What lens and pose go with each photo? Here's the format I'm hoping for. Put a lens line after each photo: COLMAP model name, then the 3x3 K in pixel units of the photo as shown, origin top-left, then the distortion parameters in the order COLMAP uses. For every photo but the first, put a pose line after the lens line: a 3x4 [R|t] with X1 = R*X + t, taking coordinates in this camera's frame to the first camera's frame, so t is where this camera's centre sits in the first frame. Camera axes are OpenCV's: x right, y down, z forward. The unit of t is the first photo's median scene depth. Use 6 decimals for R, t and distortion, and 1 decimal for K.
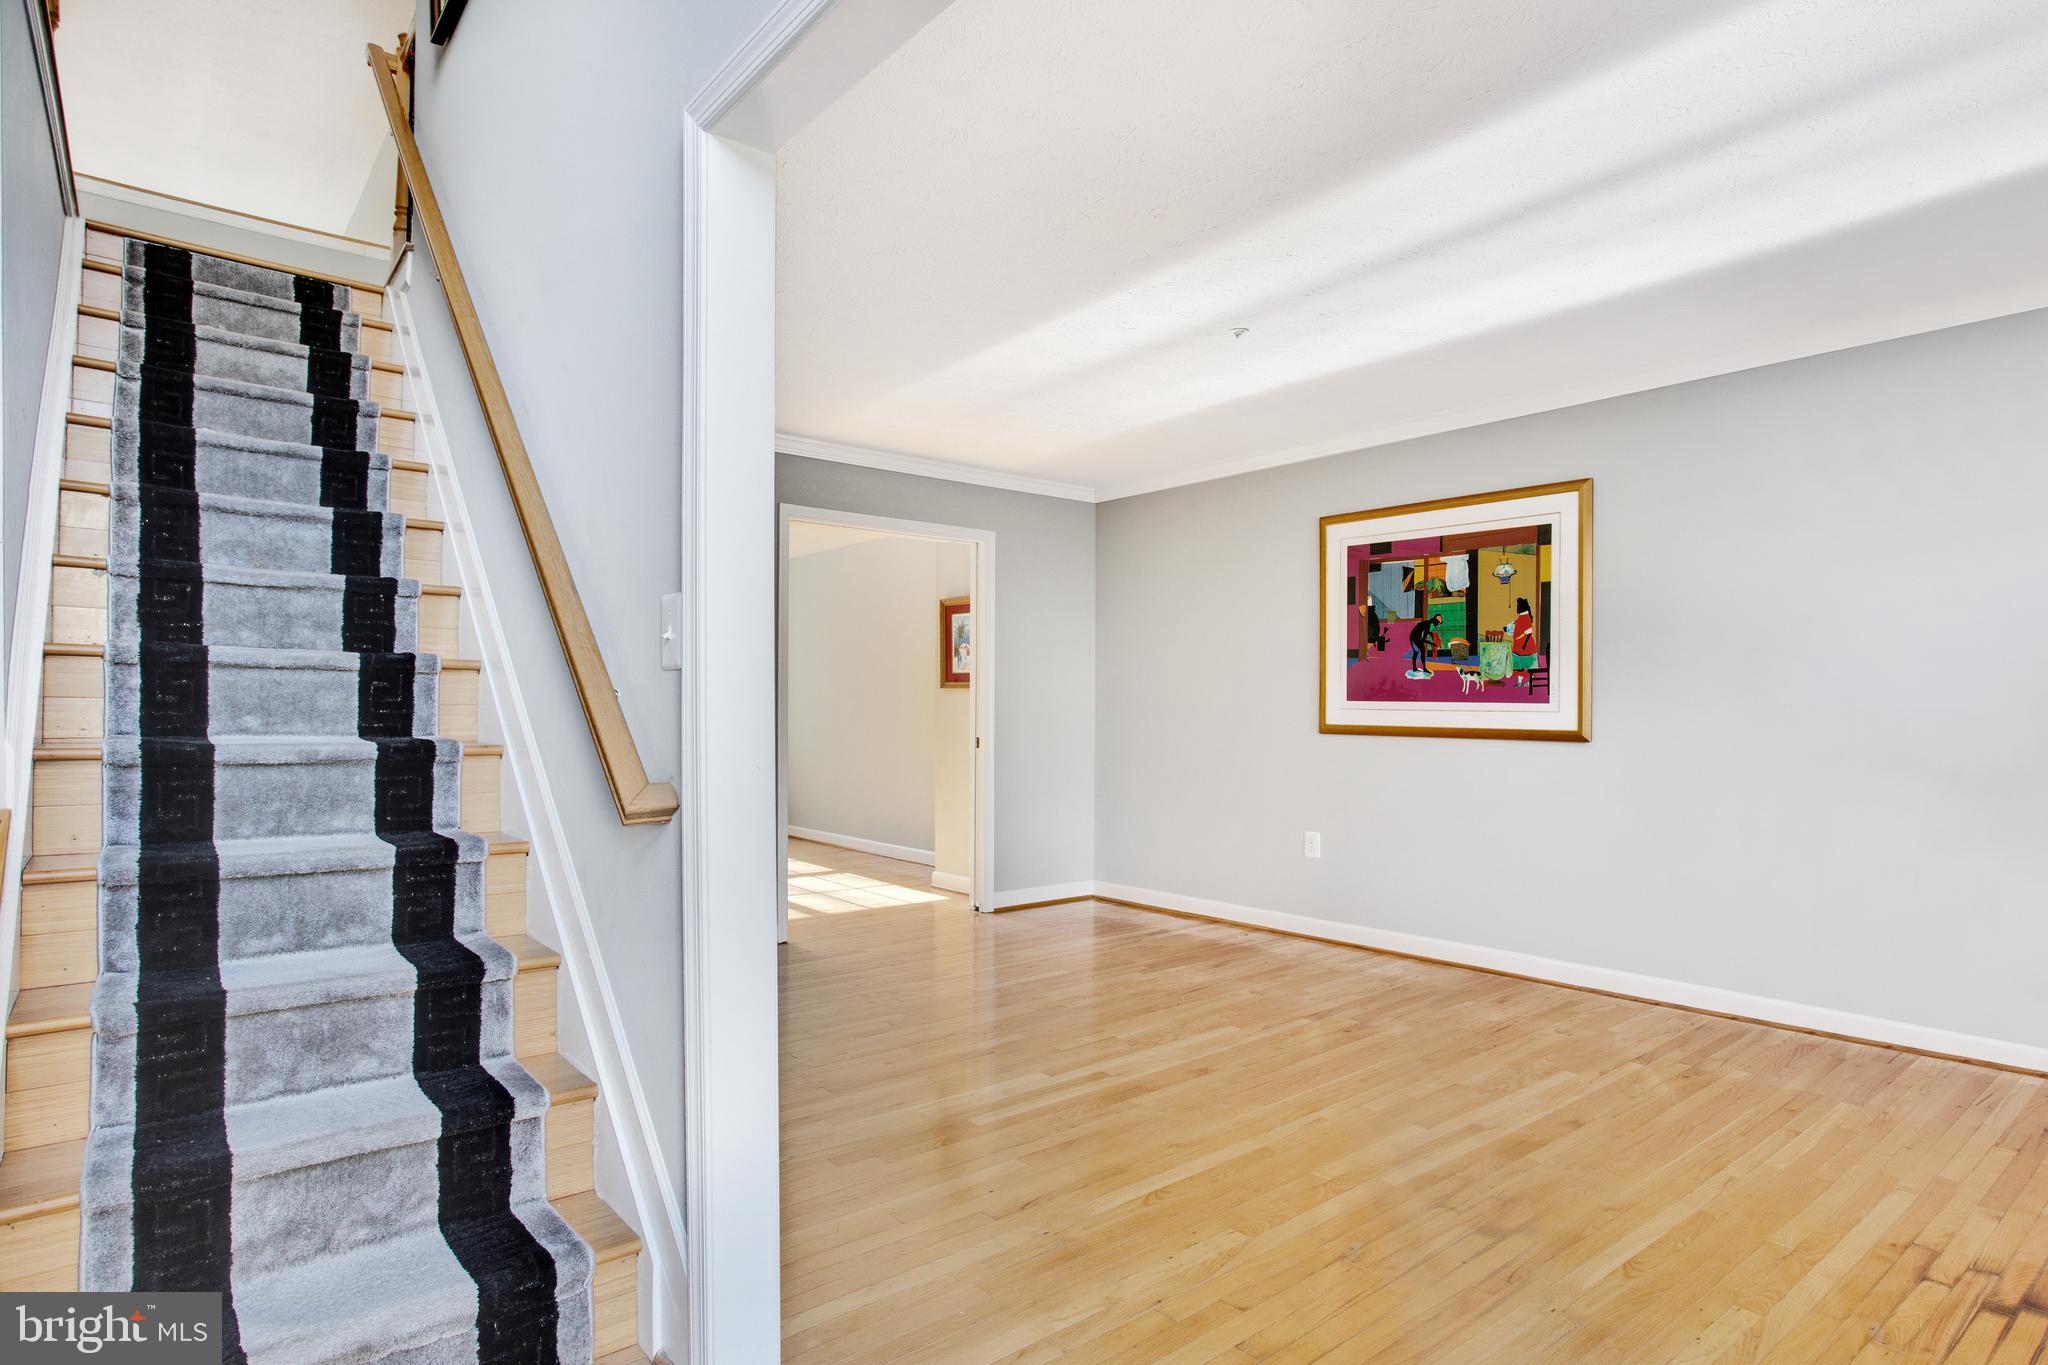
lens RADIAL K [[1081.2, 0, 989.2], [0, 1081.2, 733.3], [0, 0, 1]] dist [-0.055994, 0.035989]
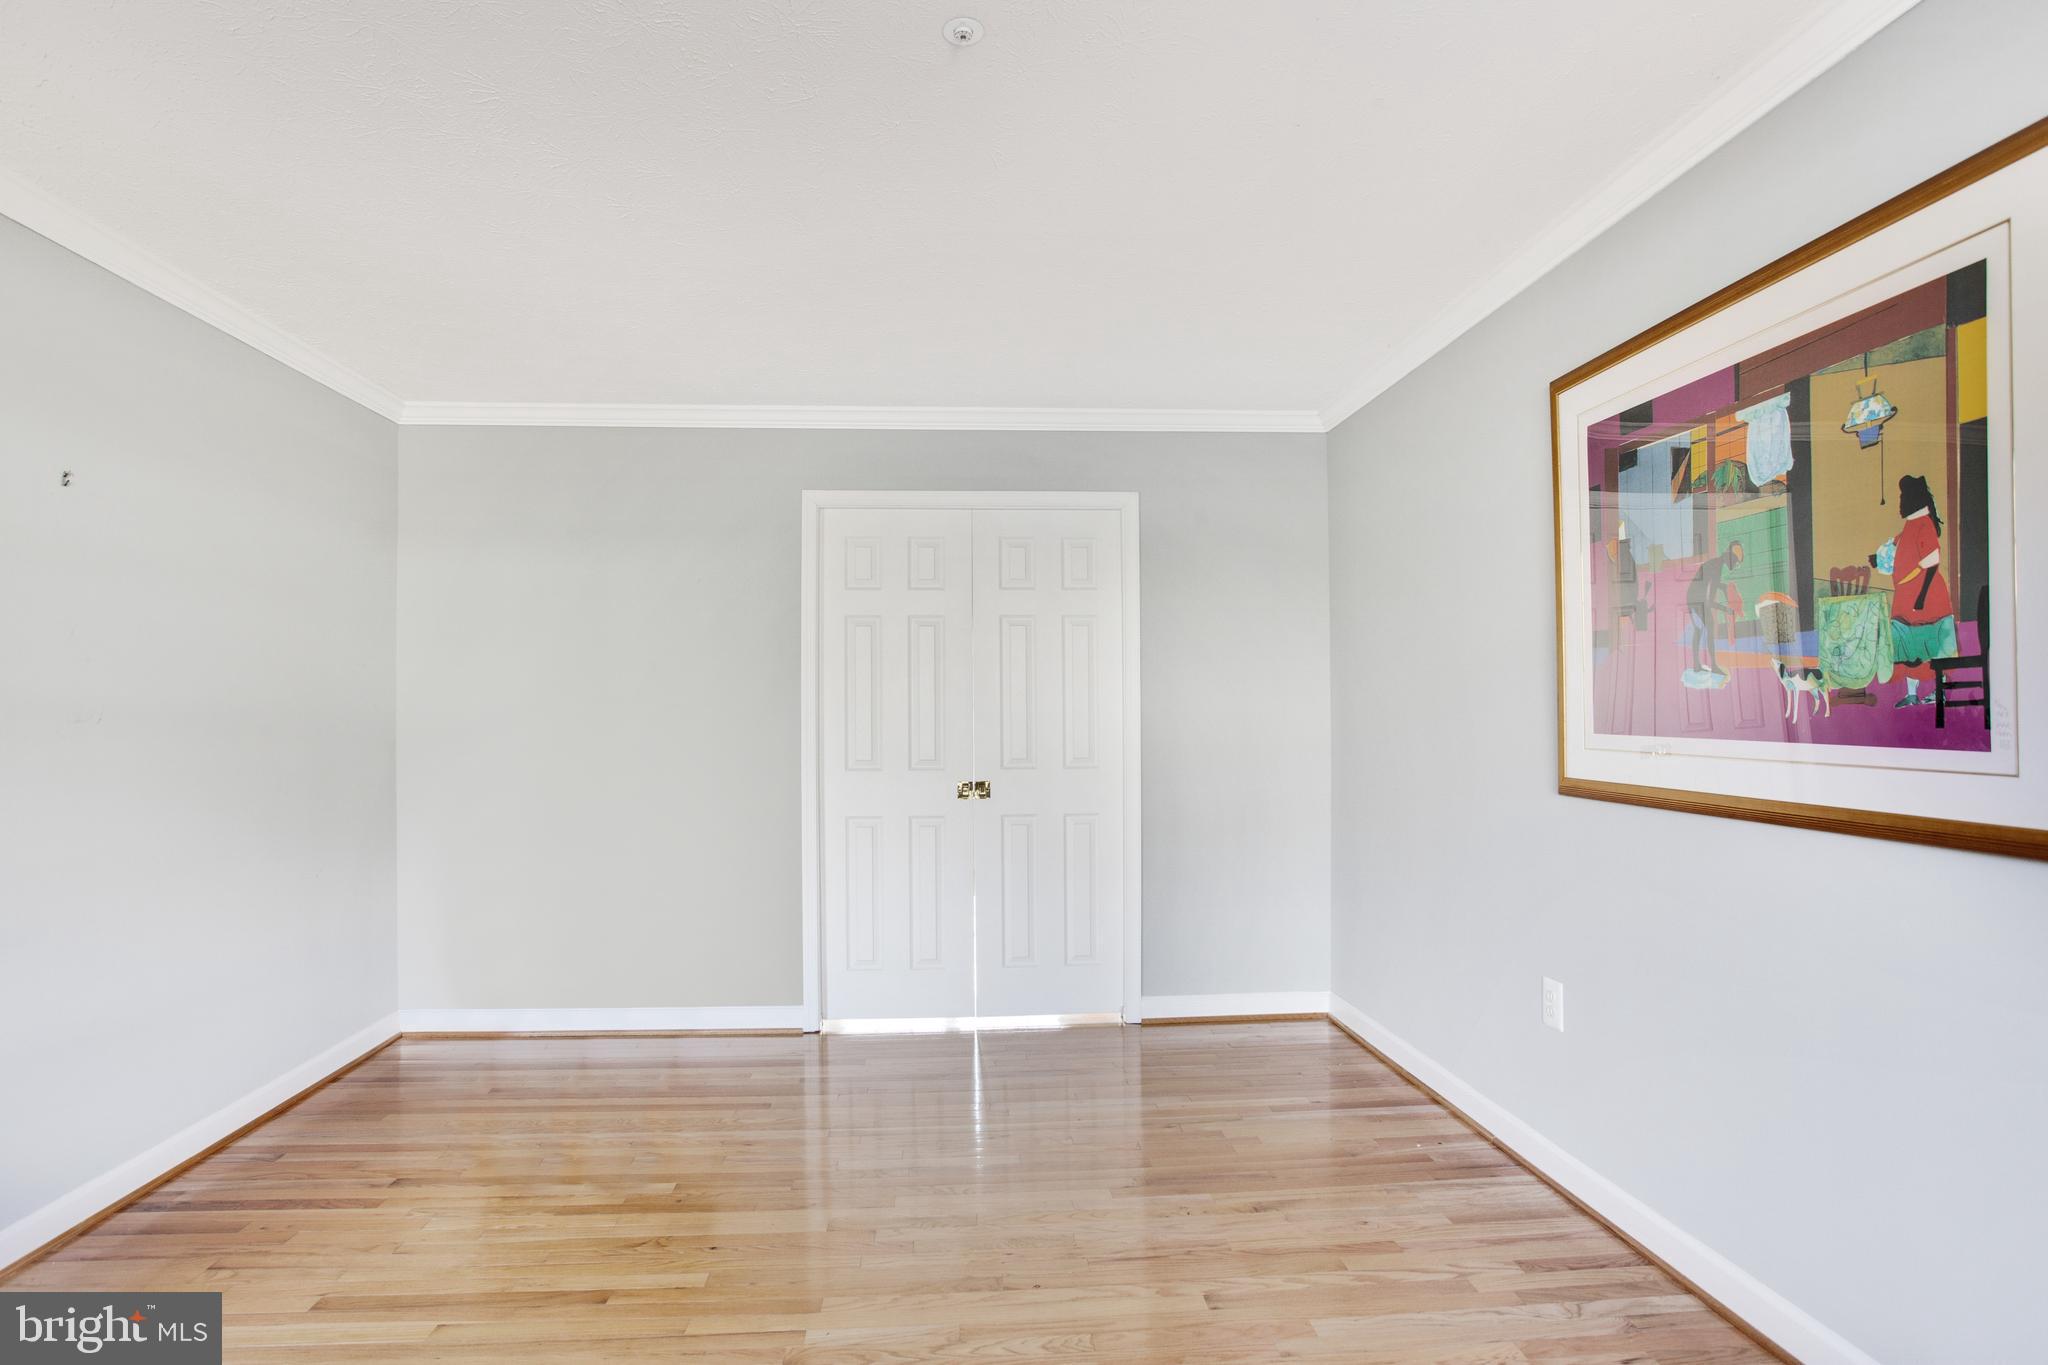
lens RADIAL K [[1050.4, 0, 1016.4], [0, 1050.4, 729.7], [0, 0, 1]] dist [0.001112, 0.000297]
pose [[0.825111, -0.002396, -0.564966, 0.649902], [-0.003638, 0.999948, -0.009554, -0.043995], [0.564959, 0.009938, 0.825059, 0.735526]]
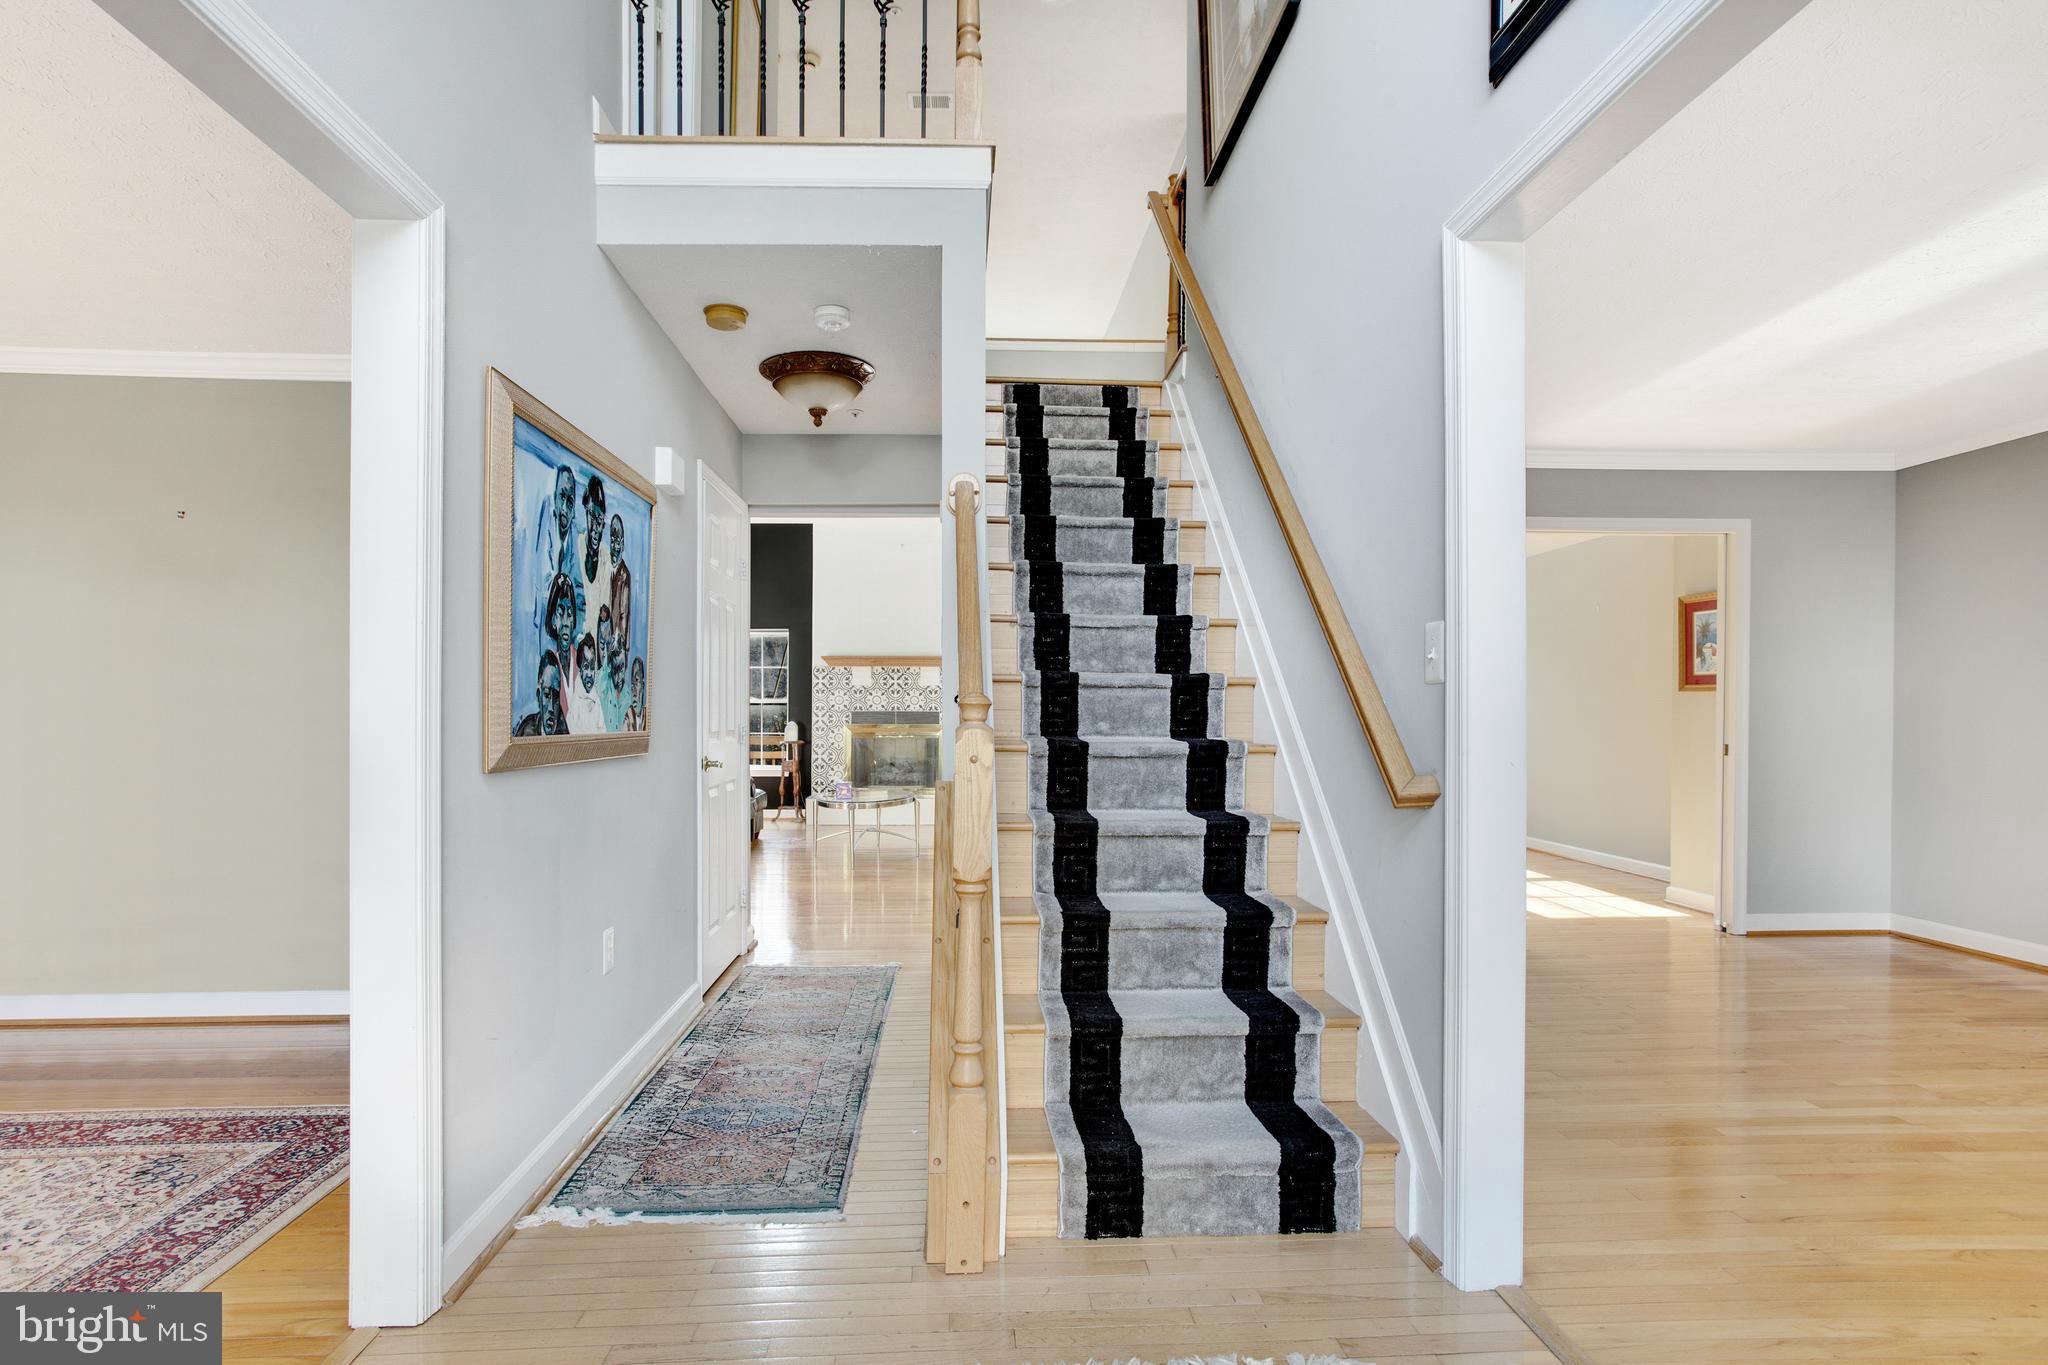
lens RADIAL K [[1042.9, 0, 1016.1], [0, 1042.9, 735.3], [0, 0, 1]] dist [-0.051993, 0.042612]
pose [[0.817072, 0.005591, -0.576509, -0.000958], [-0.007329, 0.999973, -0.000689, 0.002030], [0.576490, 0.004788, 0.817091, -0.133179]]
